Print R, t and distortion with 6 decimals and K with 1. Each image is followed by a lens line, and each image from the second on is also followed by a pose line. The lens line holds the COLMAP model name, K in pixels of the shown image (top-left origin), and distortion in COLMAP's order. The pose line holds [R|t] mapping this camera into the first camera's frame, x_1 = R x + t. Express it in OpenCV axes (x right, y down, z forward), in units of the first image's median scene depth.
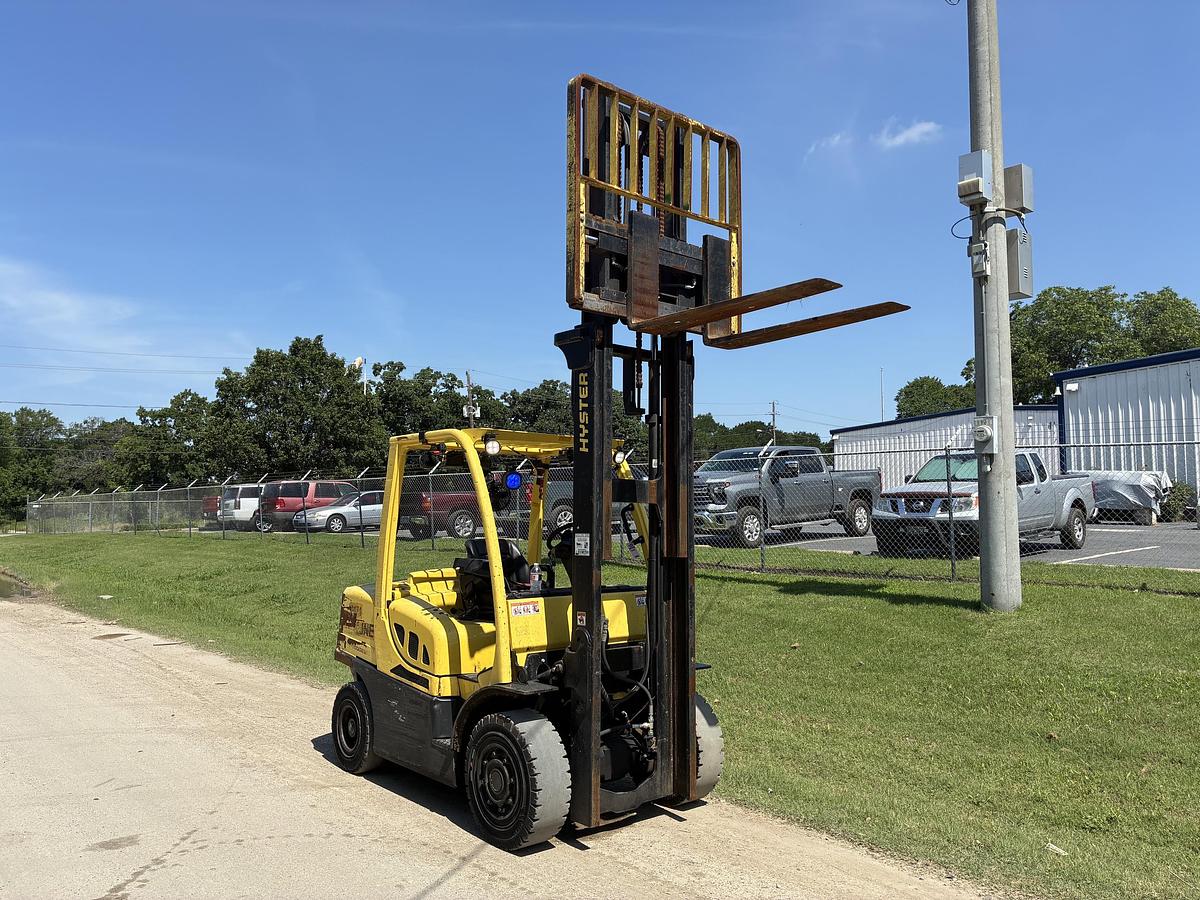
lens RADIAL K [[907.7, 0, 605.0], [0, 907.7, 446.3], [0, 0, 1]] dist [0.052143, -0.074407]
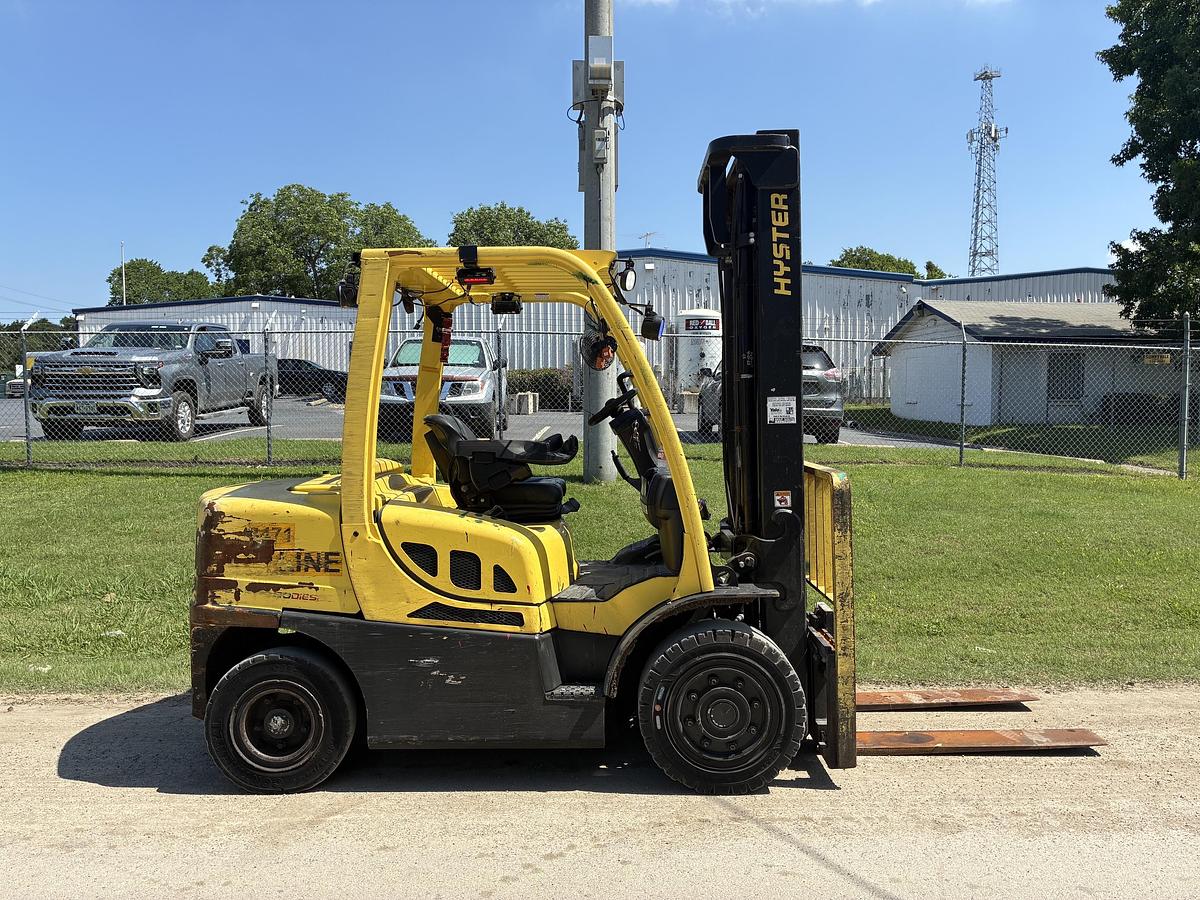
lens RADIAL K [[908.8, 0, 602.6], [0, 908.8, 443.2], [0, 0, 1]] dist [0.049745, -0.069414]
pose [[0.666564, -0.036654, 0.744546, -0.265079], [-0.046418, 0.994811, 0.090531, 0.025532], [-0.744001, -0.094905, 0.661404, 0.205869]]
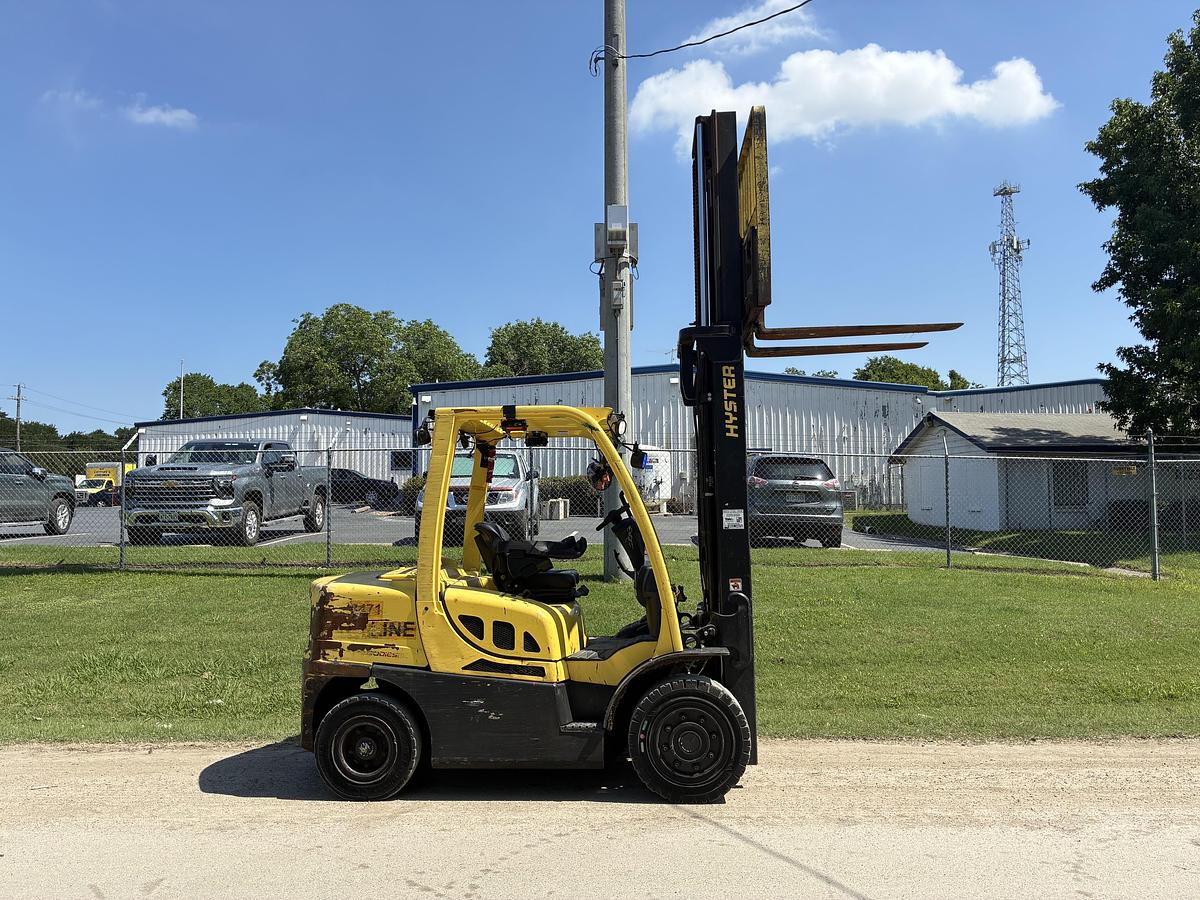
lens RADIAL K [[908.2, 0, 602.6], [0, 908.2, 446.2], [0, 0, 1]] dist [0.046186, -0.067334]
pose [[0.693175, 0.044162, 0.719415, -0.339641], [-0.042758, 0.998883, -0.020119, 0.017004], [-0.719500, -0.016815, 0.694289, 0.120251]]
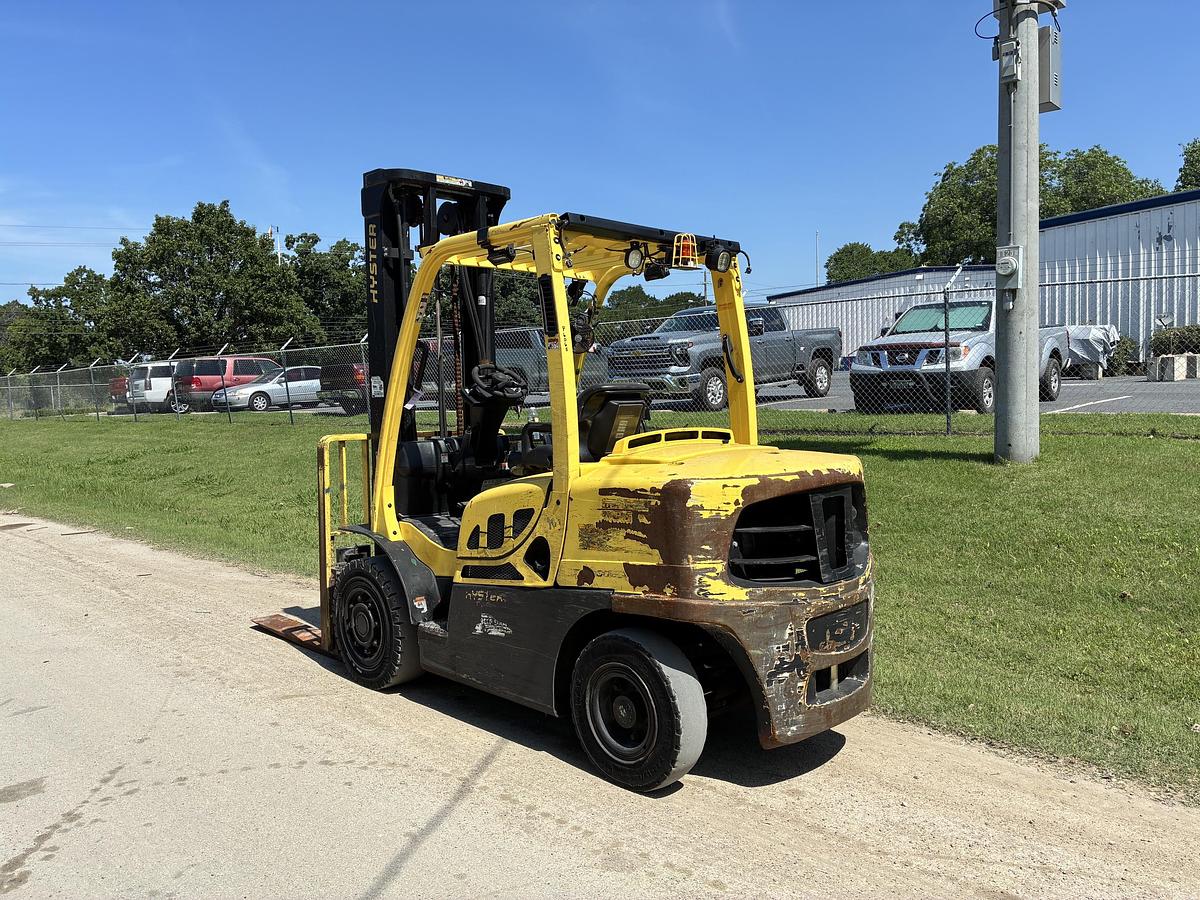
lens RADIAL K [[904.8, 0, 603.5], [0, 904.8, 446.3], [0, 0, 1]] dist [0.063628, -0.092604]
pose [[0.996591, -0.031299, 0.076333, -0.035385], [0.020706, 0.990519, 0.135809, 0.021890], [-0.079860, -0.133765, 0.987790, 0.092349]]
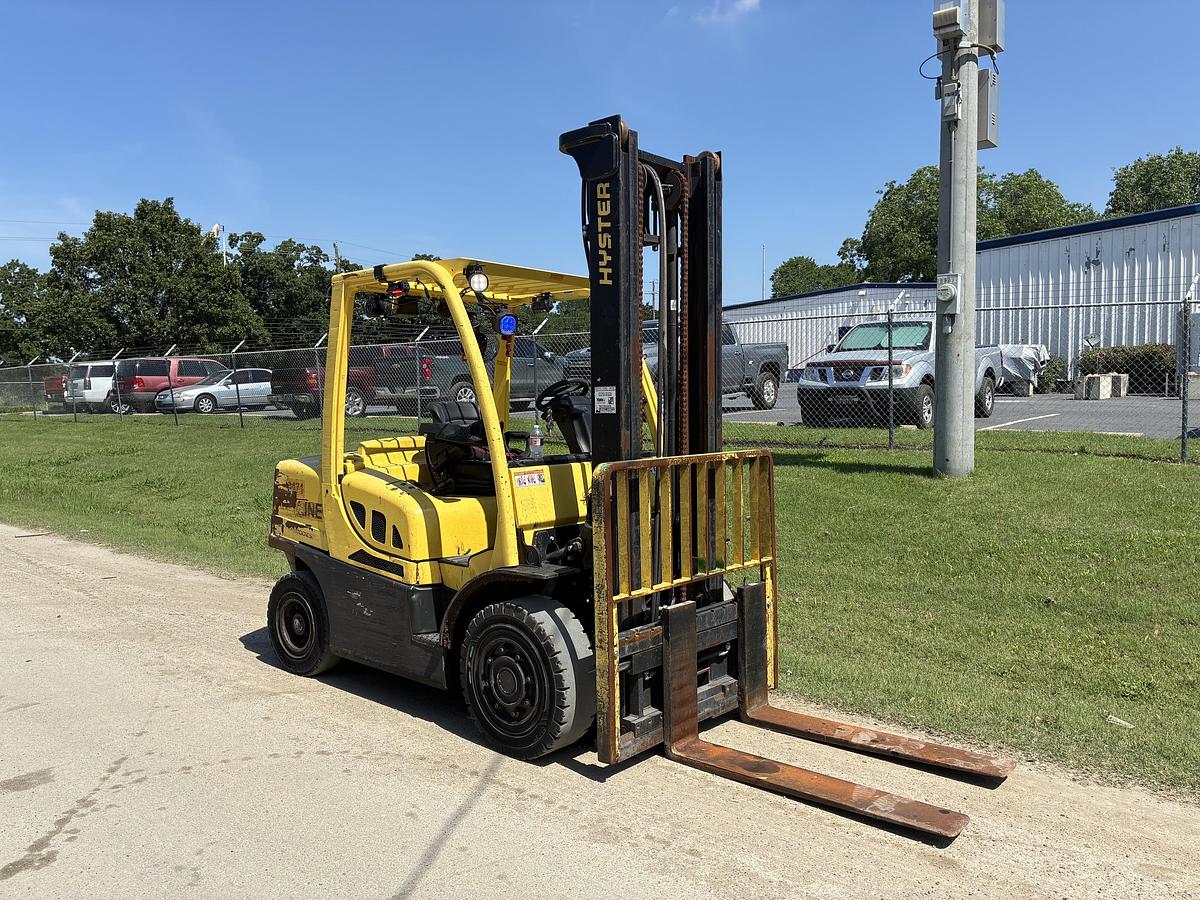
lens RADIAL K [[908.2, 0, 602.6], [0, 908.2, 446.2], [0, 0, 1]] dist [0.046186, -0.067334]
pose [[0.990633, -0.016411, 0.135558, -0.049756], [-0.001235, 0.991634, 0.129075, 0.015858], [-0.136542, -0.128034, 0.982326, 0.068797]]
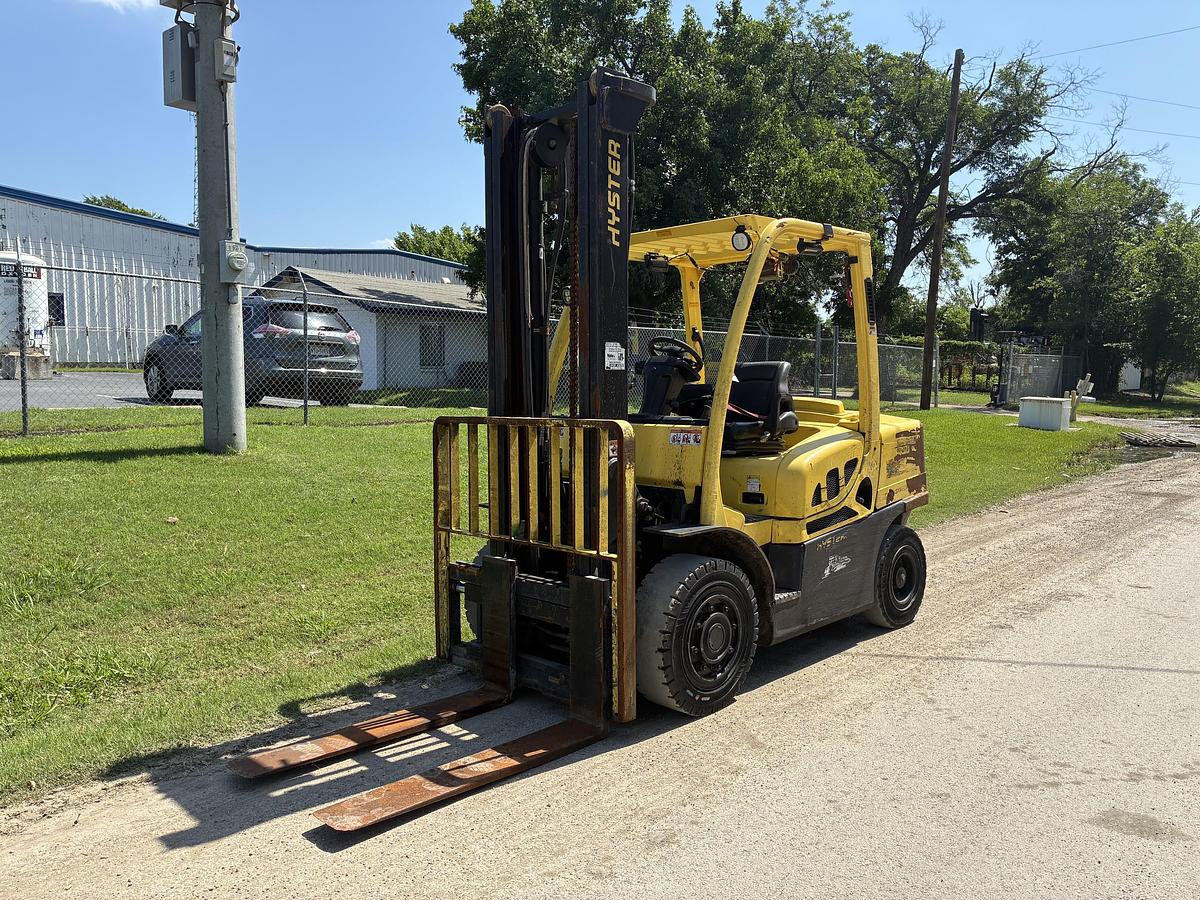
lens RADIAL K [[905.6, 0, 603.0], [0, 905.6, 448.7], [0, 0, 1]] dist [0.065064, -0.095124]
pose [[-0.085023, -0.085427, 0.992710, -0.387581], [-0.069571, 0.994395, 0.079613, 0.053497], [-0.993947, -0.062295, -0.090489, 0.503457]]
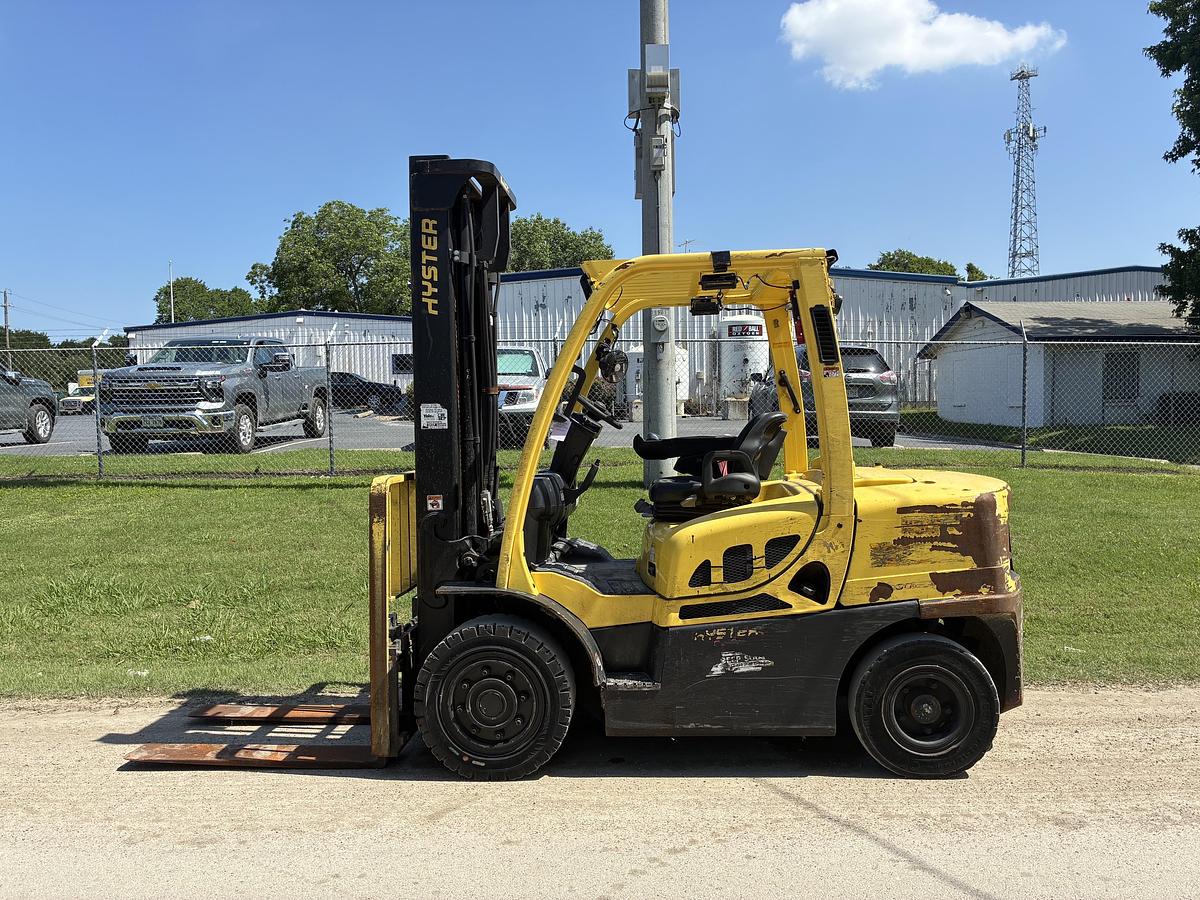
lens RADIAL K [[907.7, 0, 605.0], [0, 907.7, 446.3], [0, 0, 1]] dist [0.052143, -0.074407]
pose [[0.692443, -0.040973, 0.720308, -0.282041], [-0.029806, 0.995909, 0.085302, 0.028830], [-0.720857, -0.080536, 0.688389, 0.219464]]
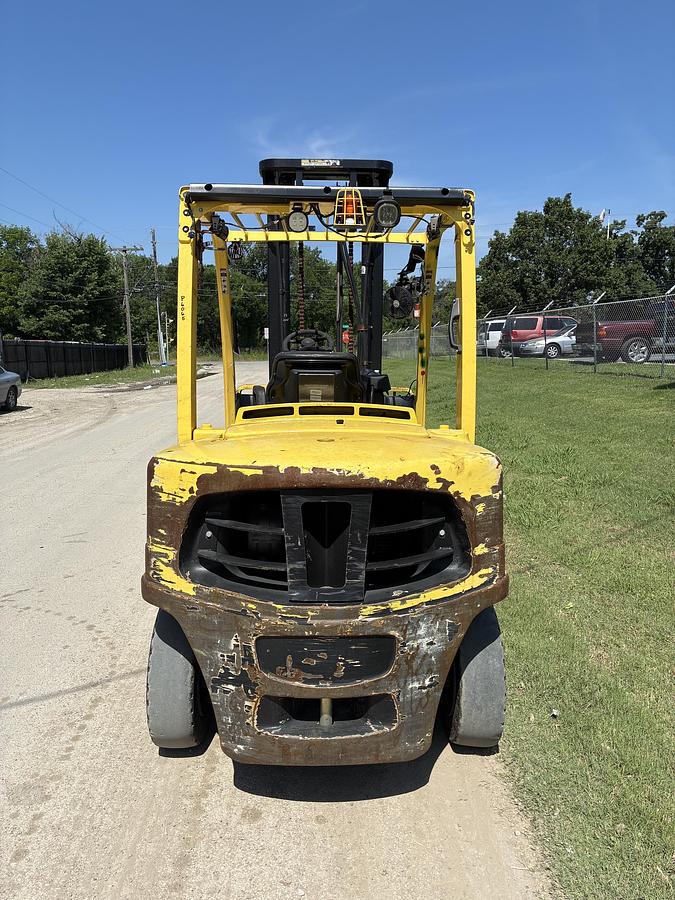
lens RADIAL K [[681.6, 0, 341.1], [0, 681.6, 448.5], [0, 0, 1]] dist [0.049745, -0.069414]
pose [[0.779052, 0.090555, -0.620386, 0.147752], [0.047908, 0.978023, 0.202919, 0.028101], [0.625127, -0.187806, 0.757592, 0.223244]]
